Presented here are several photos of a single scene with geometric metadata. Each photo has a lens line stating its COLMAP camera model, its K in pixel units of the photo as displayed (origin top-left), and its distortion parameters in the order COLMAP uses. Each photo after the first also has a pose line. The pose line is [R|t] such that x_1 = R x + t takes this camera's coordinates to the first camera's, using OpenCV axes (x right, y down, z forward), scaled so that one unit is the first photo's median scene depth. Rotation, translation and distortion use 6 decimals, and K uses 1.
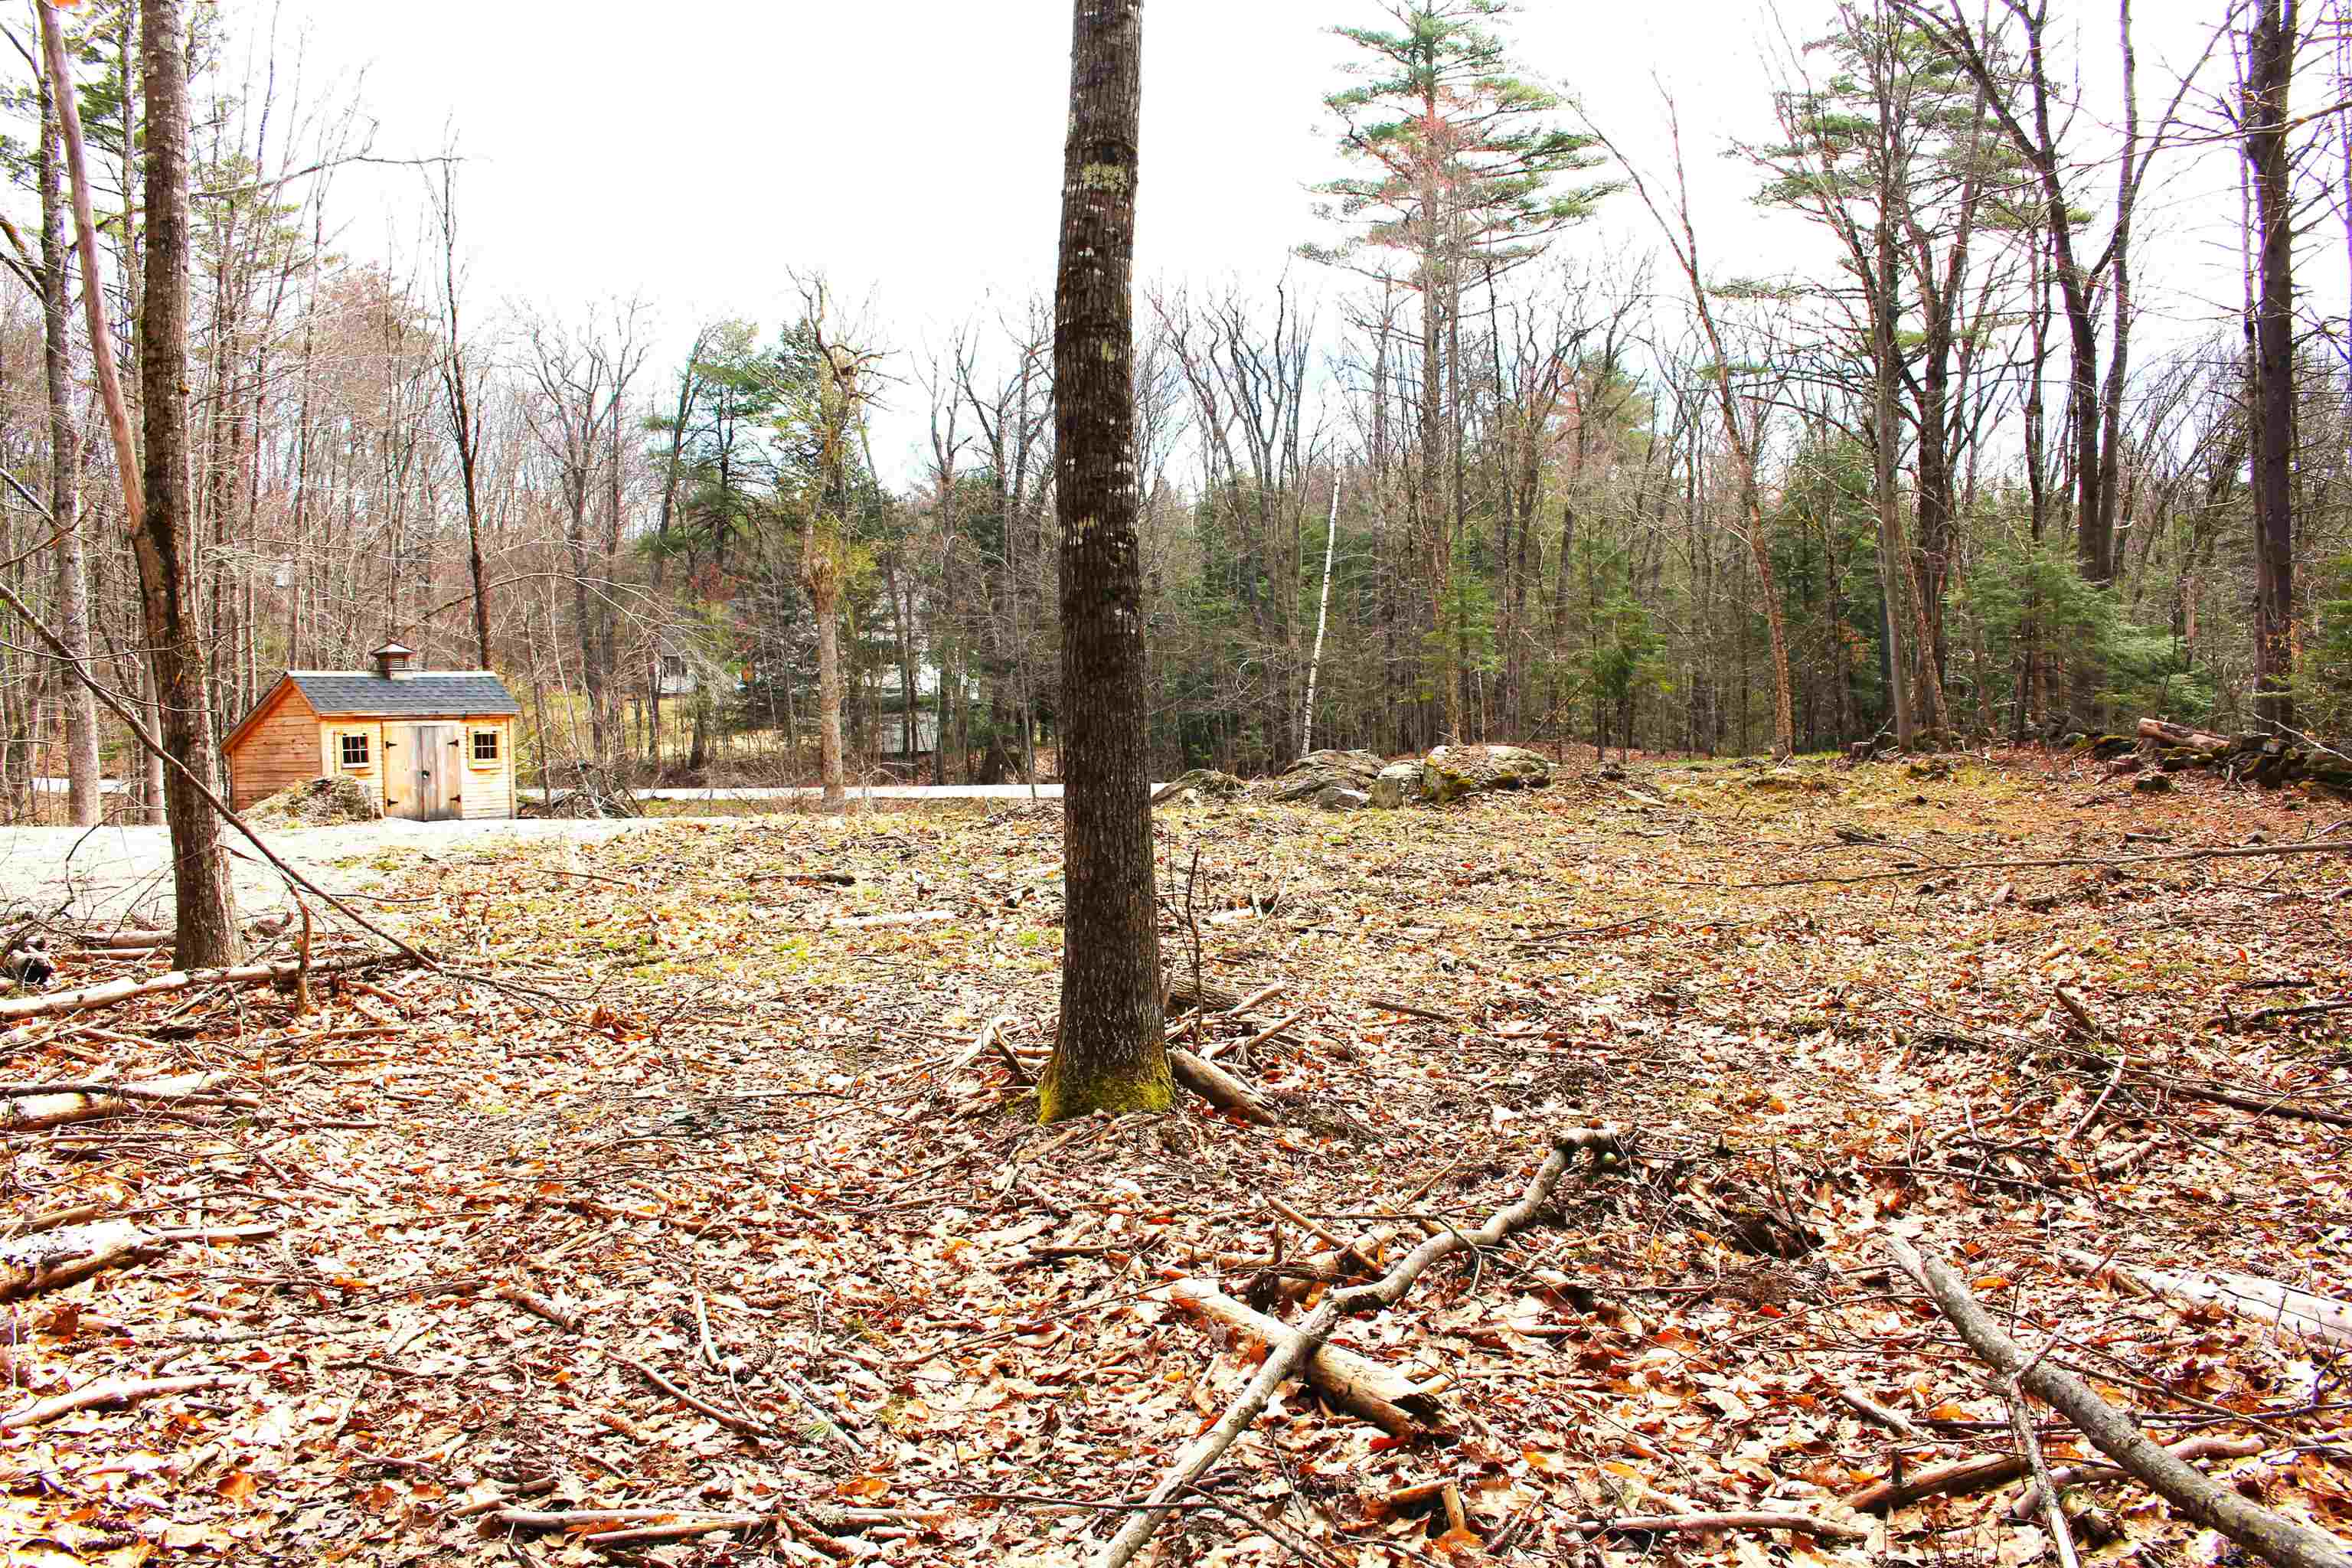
lens RADIAL K [[2096.5, 0, 1188.8], [0, 2096.5, 736.0], [0, 0, 1]] dist [-0.100952, 0.002703]
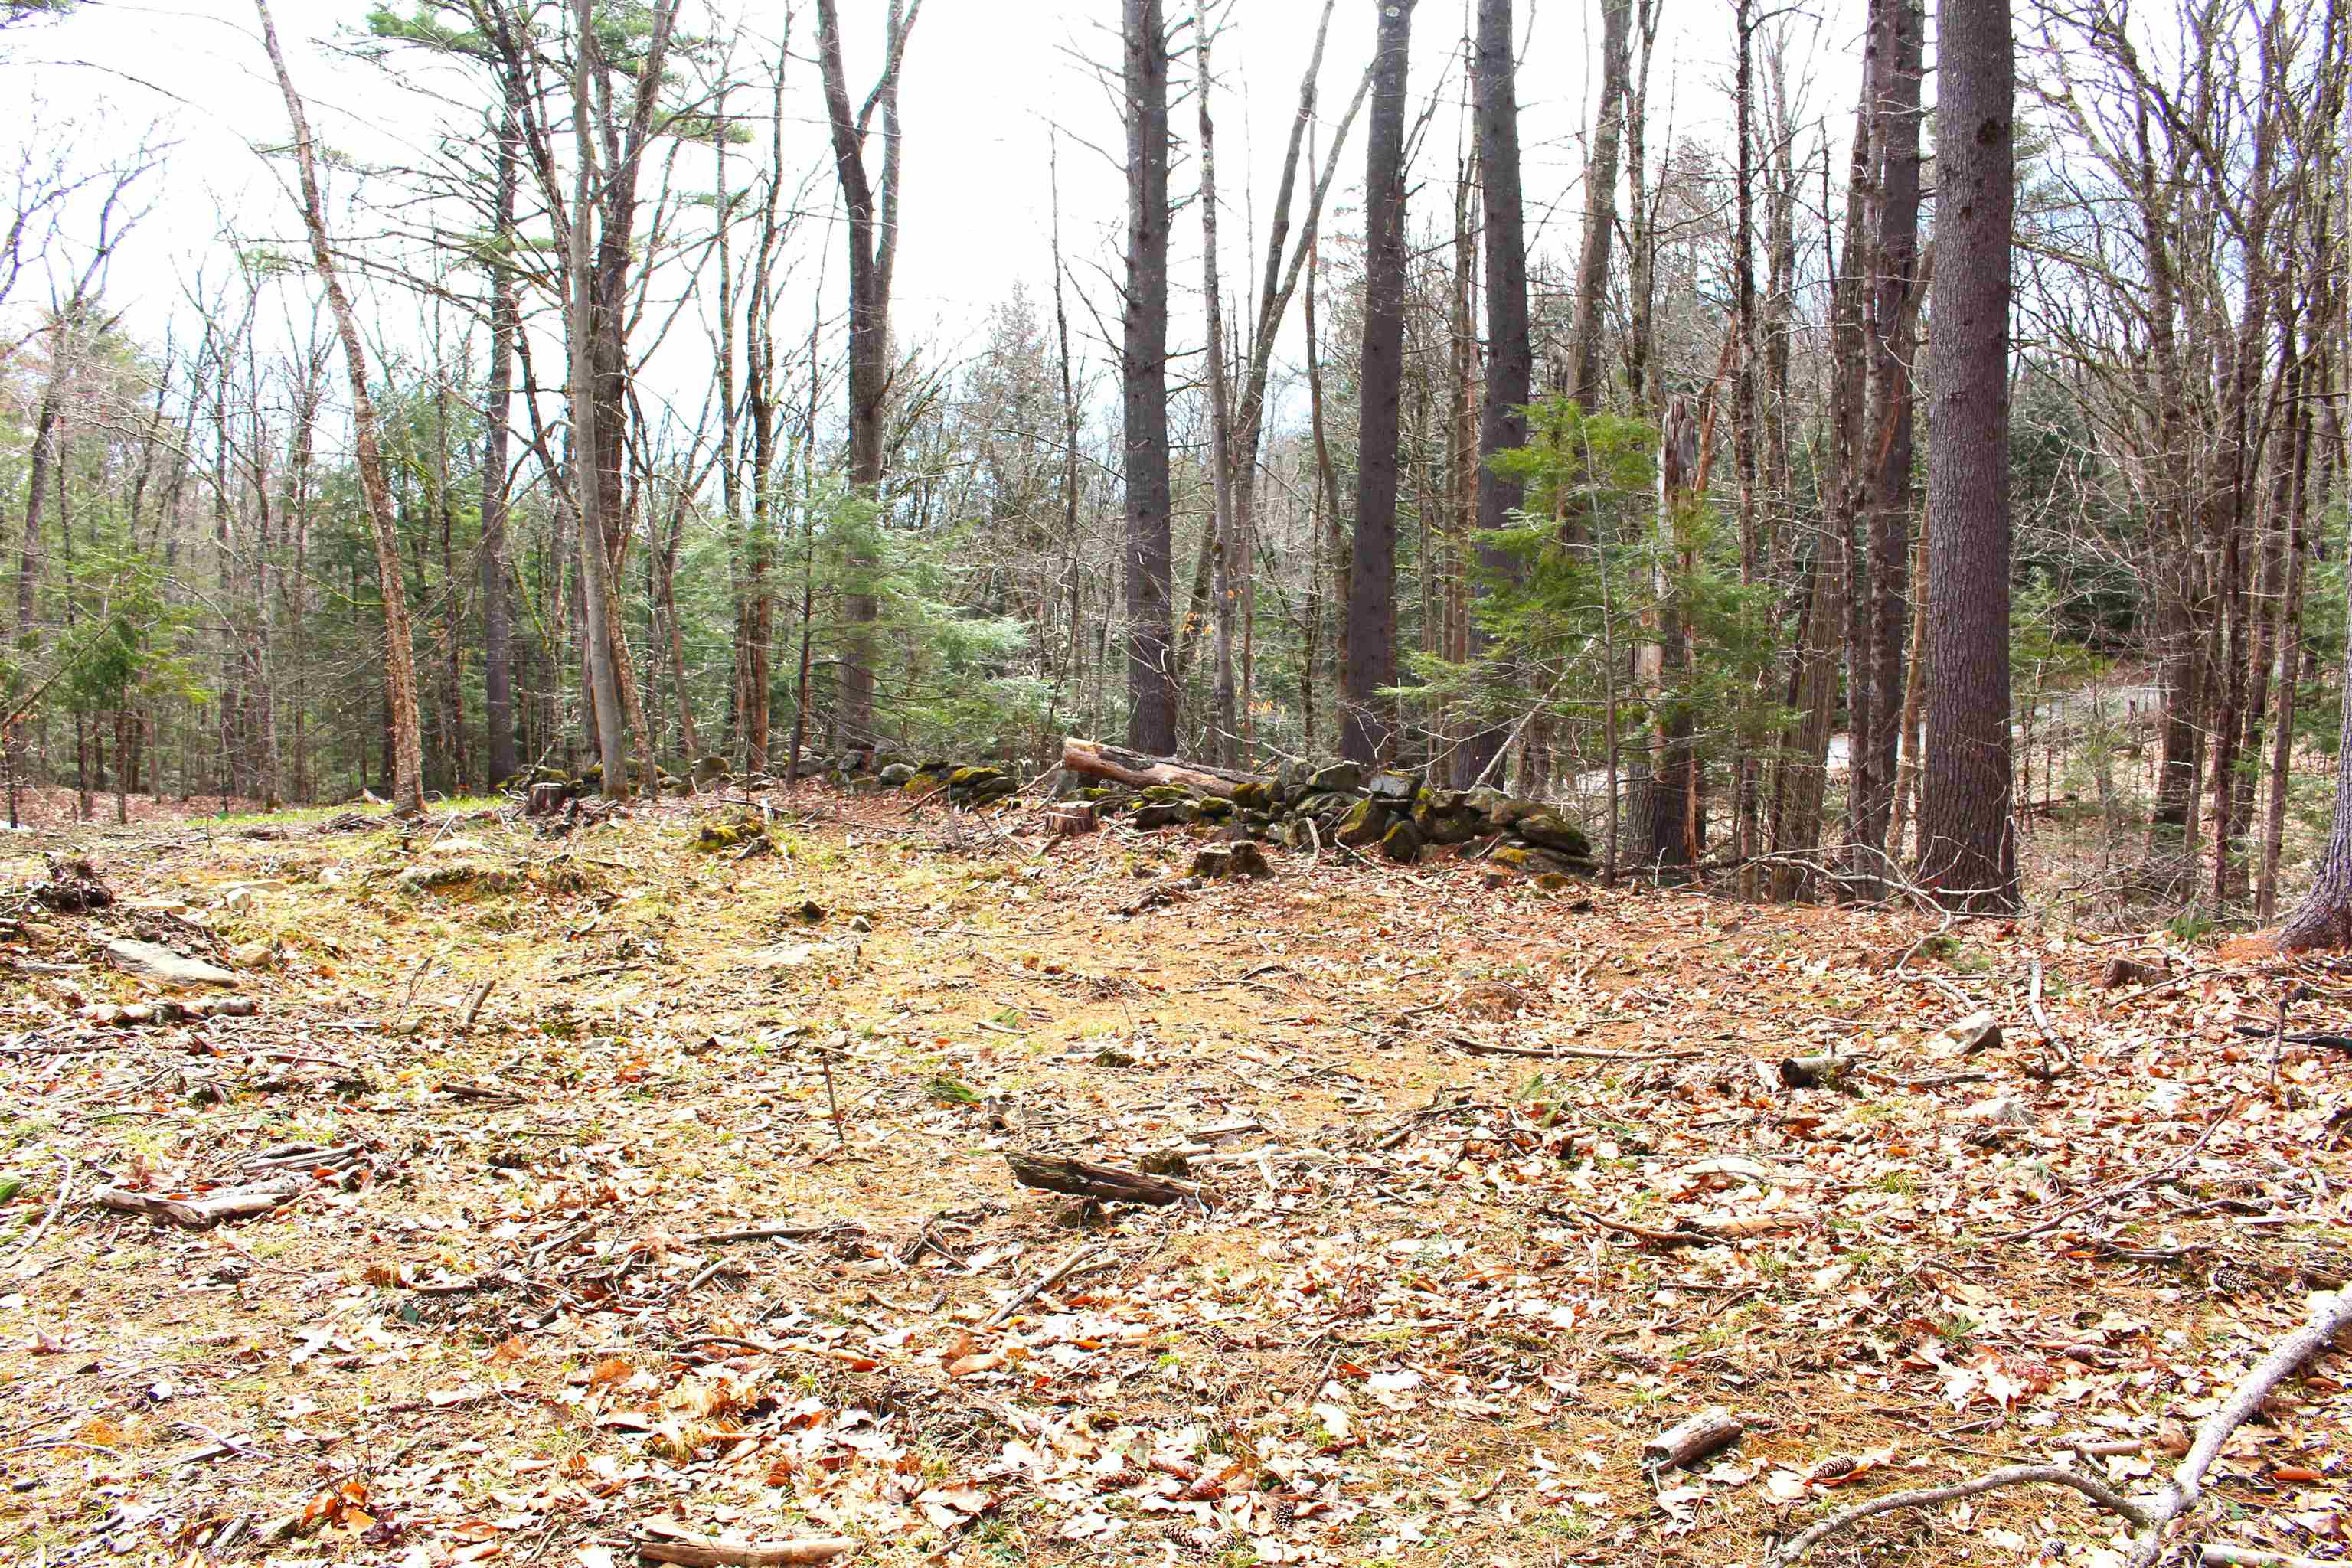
lens RADIAL K [[2096.5, 0, 1188.8], [0, 2096.5, 736.0], [0, 0, 1]] dist [-0.100952, 0.002703]
pose [[0.774855, 0.003617, 0.632128, 0.110157], [0.006906, 0.999876, -0.014187, -0.000866], [-0.632101, 0.015358, 0.774734, 0.514138]]
